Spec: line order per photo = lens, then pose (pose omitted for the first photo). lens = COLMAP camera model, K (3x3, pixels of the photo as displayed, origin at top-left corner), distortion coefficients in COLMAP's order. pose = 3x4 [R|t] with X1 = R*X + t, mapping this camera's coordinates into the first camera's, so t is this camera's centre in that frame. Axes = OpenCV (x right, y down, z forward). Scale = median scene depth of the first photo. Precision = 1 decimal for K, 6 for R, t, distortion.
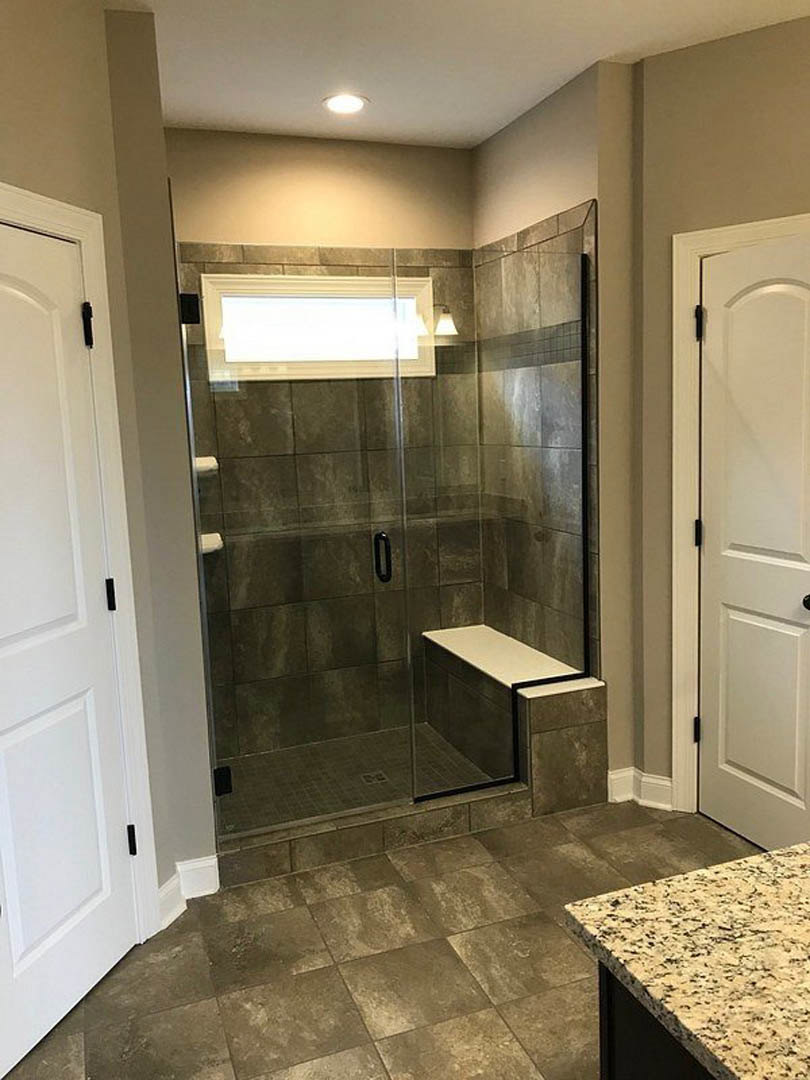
lens RADIAL K [[882.4, 0, 404.7], [0, 882.4, 545.0], [0, 0, 1]] dist [0.005959, -0.011607]
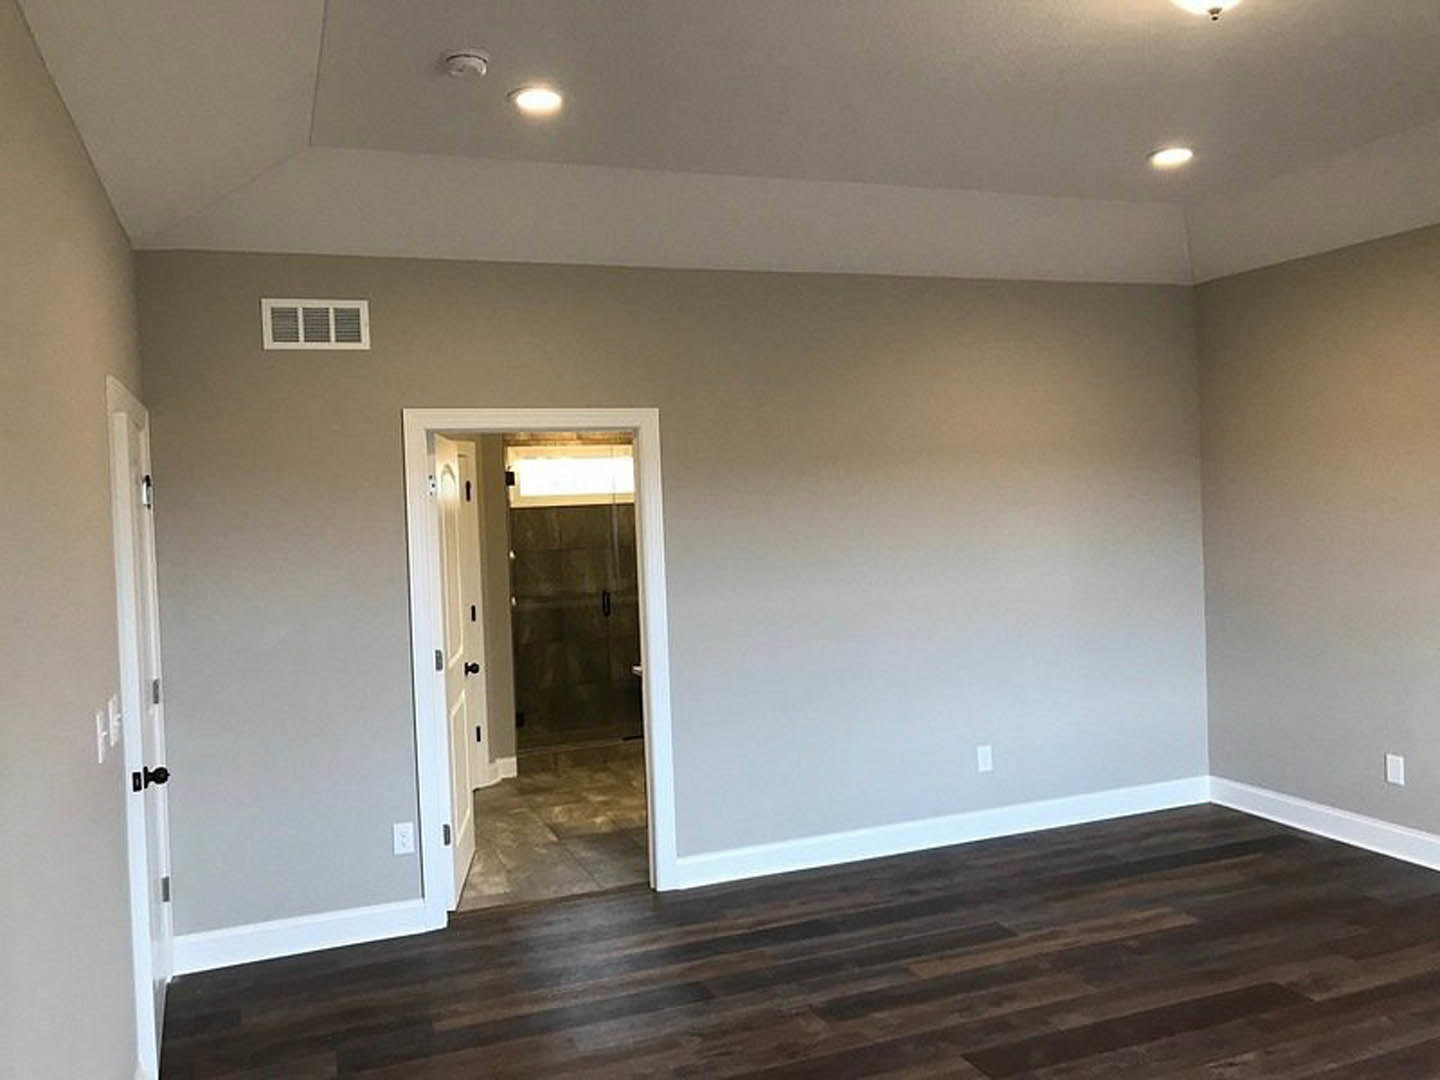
lens RADIAL K [[1176.6, 0, 719.5], [0, 1176.6, 538.2], [0, 0, 1]] dist [0.005959, -0.011607]
pose [[0.999926, 0.000816, 0.012131, 0.151452], [0.000646, 0.992768, -0.120048, 0.143427], [-0.012141, 0.120047, 0.992694, -1.231195]]
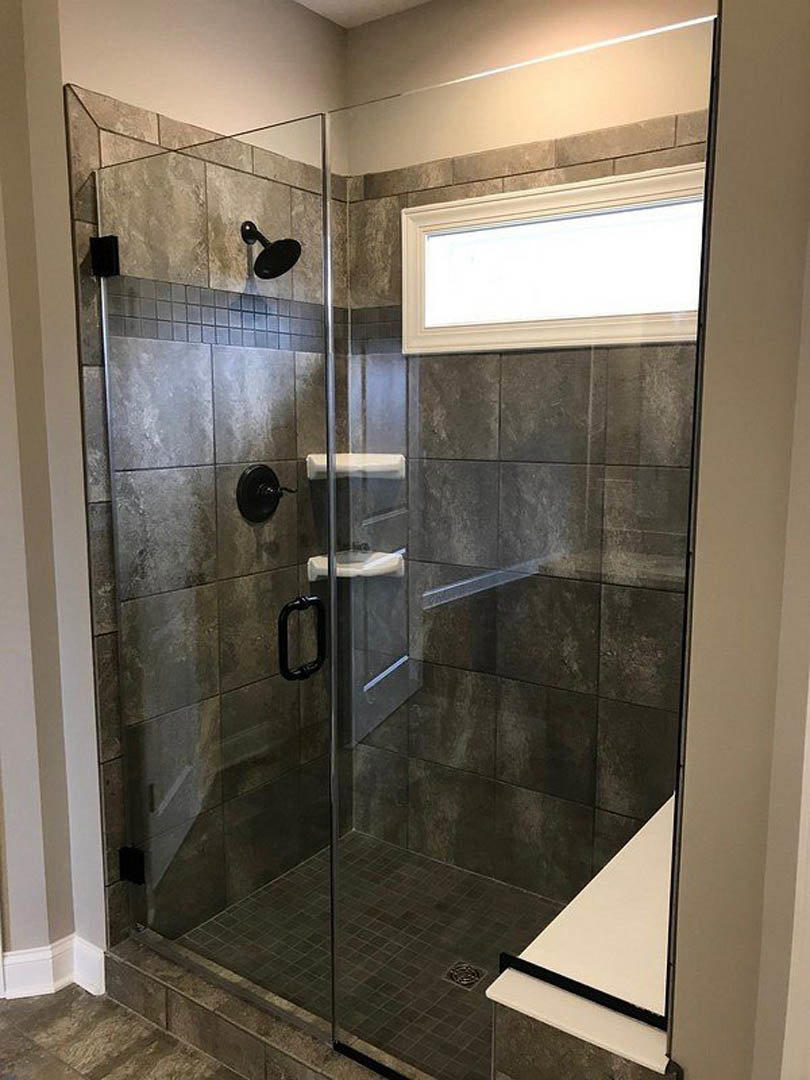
lens RADIAL K [[882.4, 0, 404.6], [0, 882.4, 535.6], [0, 0, 1]] dist [0.005959, -0.011607]
pose [[0.560393, 0.158108, -0.812996, 0.403381], [-0.145987, 0.985097, 0.090950, -0.099140], [0.815259, 0.067719, 0.575123, 0.567264]]
